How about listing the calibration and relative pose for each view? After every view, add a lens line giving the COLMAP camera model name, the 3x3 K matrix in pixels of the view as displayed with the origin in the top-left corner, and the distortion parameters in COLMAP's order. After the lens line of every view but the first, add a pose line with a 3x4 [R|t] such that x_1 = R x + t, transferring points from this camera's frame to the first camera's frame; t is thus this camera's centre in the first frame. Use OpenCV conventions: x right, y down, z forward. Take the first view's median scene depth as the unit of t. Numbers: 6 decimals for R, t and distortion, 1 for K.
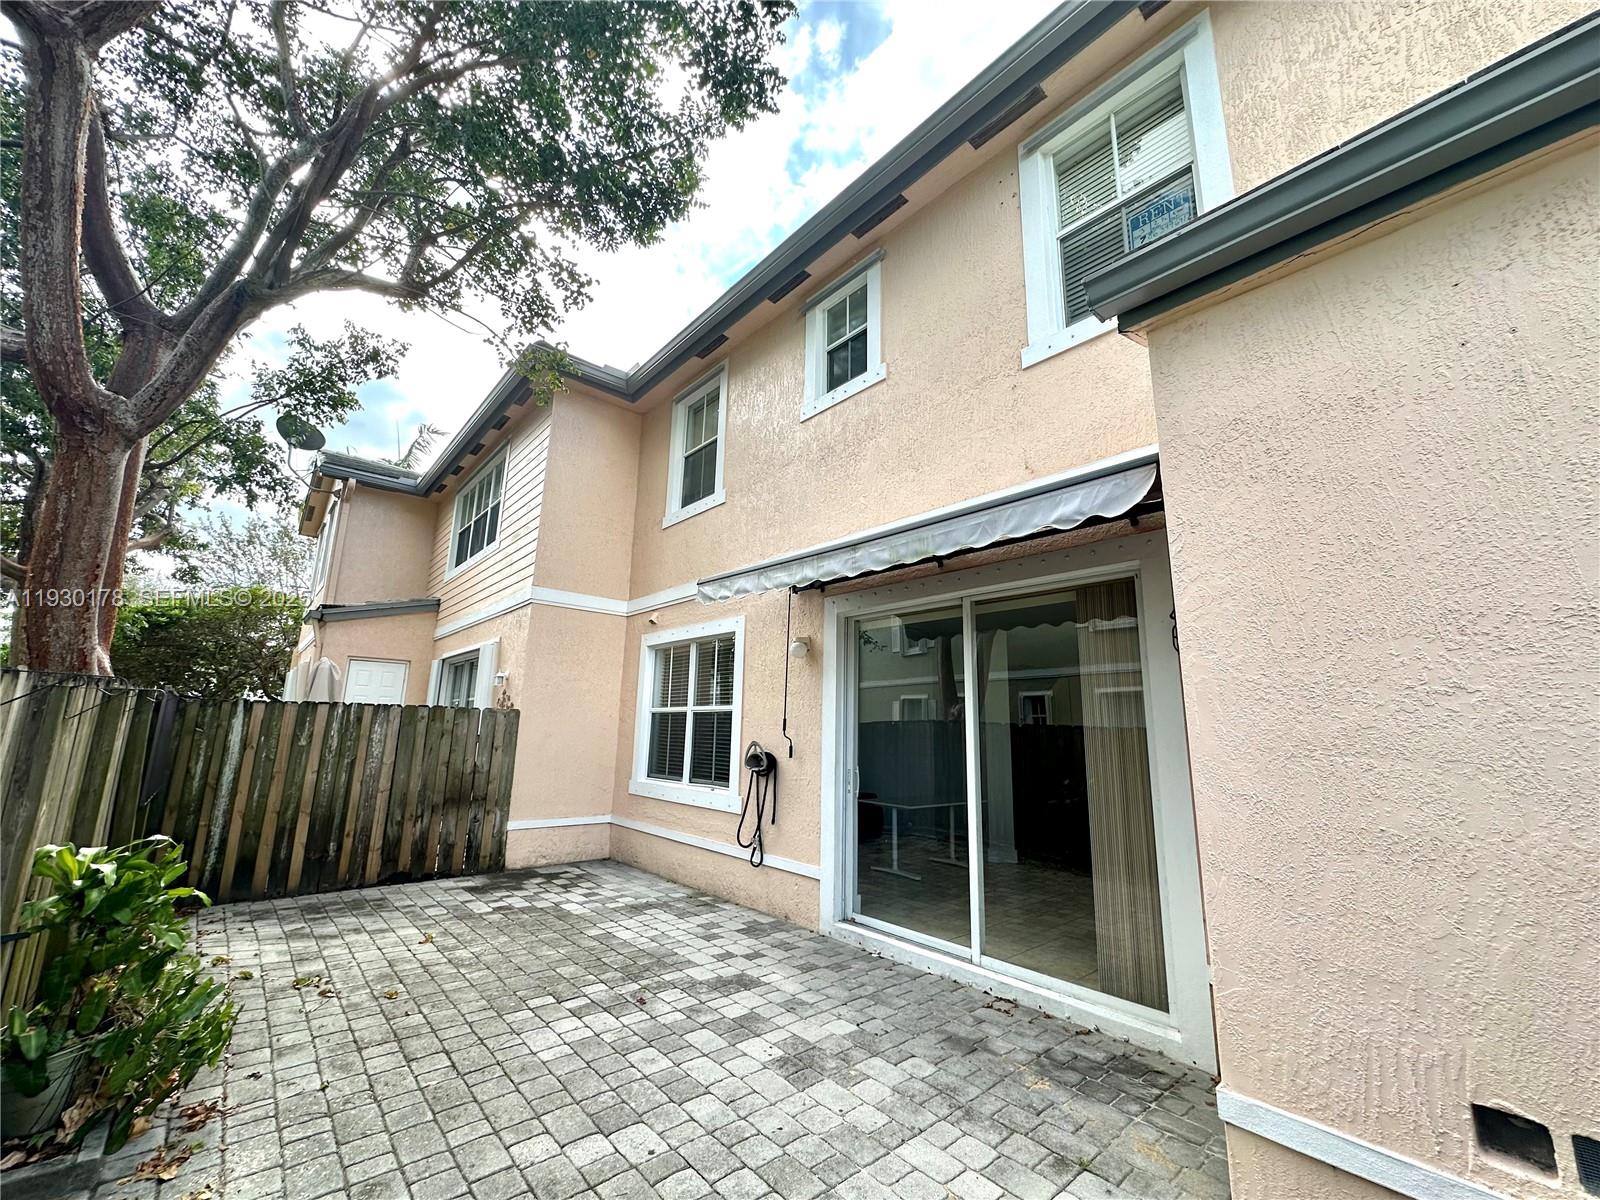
lens RADIAL K [[637.2, 0, 798.8], [0, 637.2, 602.7], [0, 0, 1]] dist [-0.001813, 0.000242]
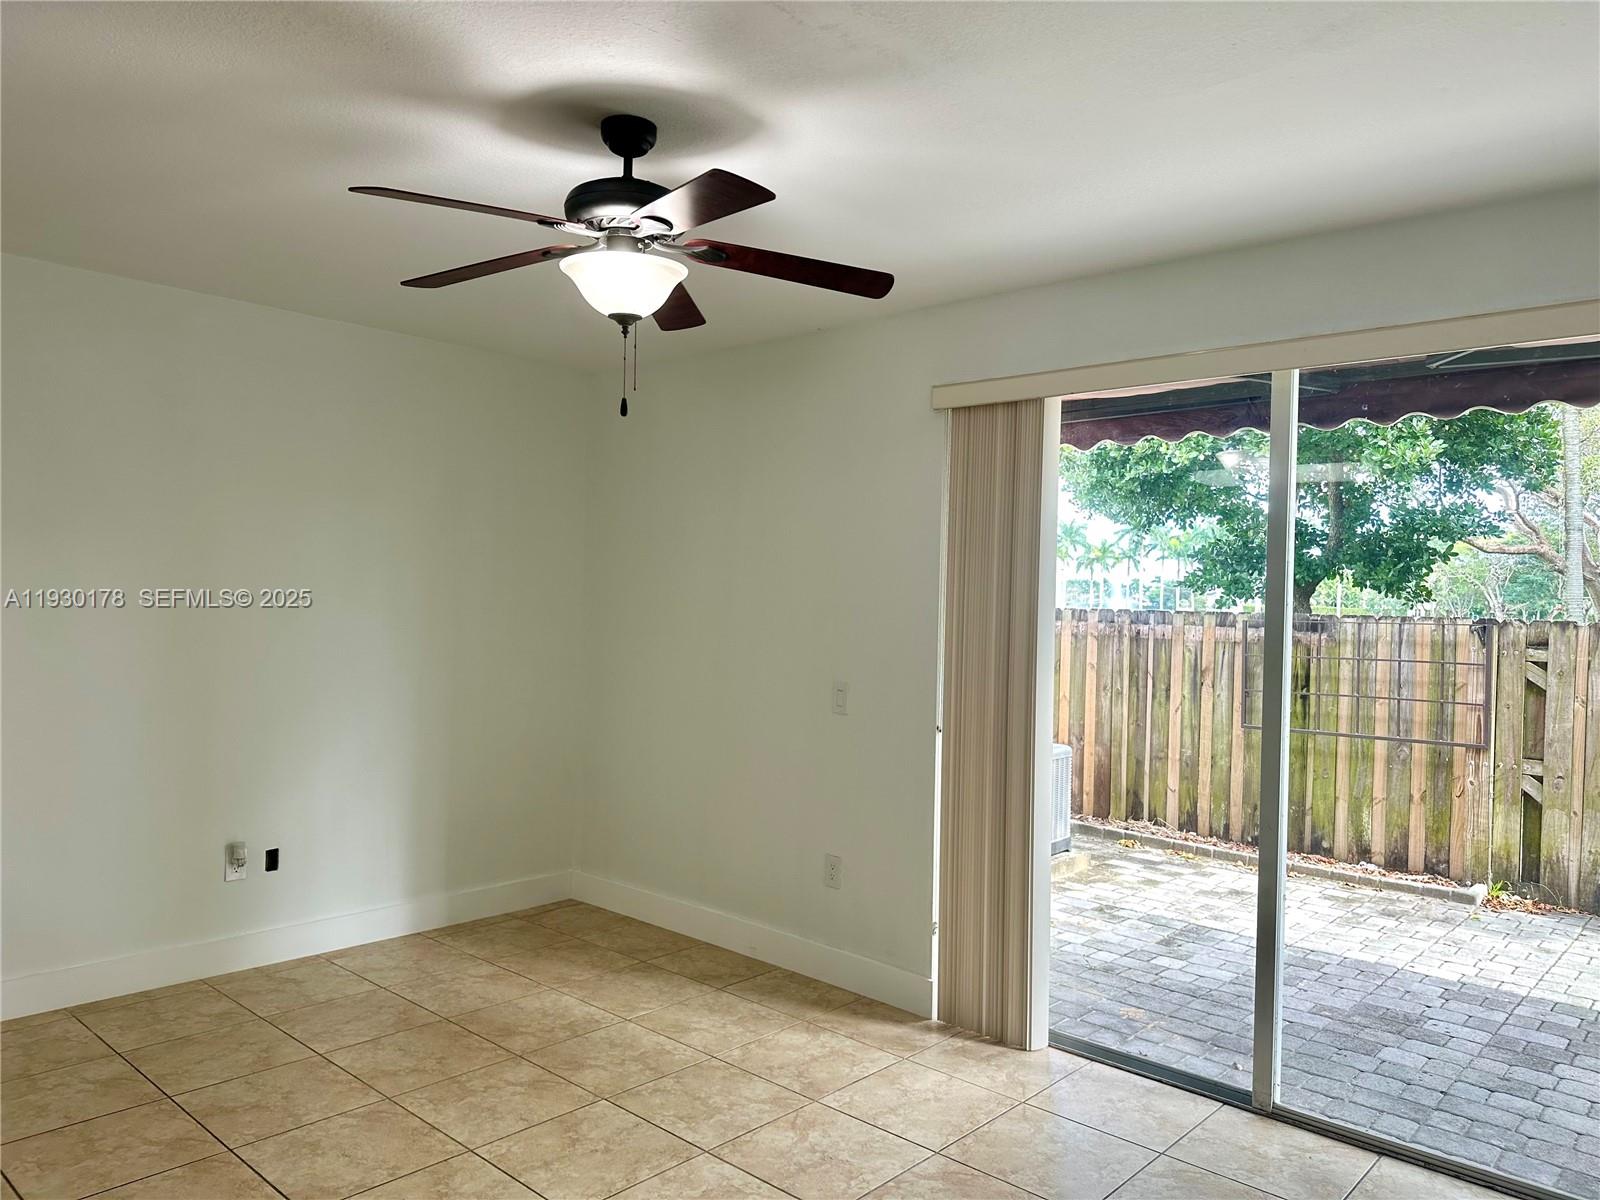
lens RADIAL K [[1127.9, 0, 800.0], [0, 1127.9, 600.0], [0, 0, 1]] dist [0.000565, -0.000558]
pose [[-0.992832, -0.049673, -0.108710, 0.680000], [-0.027340, 0.979819, -0.198011, 0.323482], [0.116352, -0.193619, -0.974153, 1.697819]]
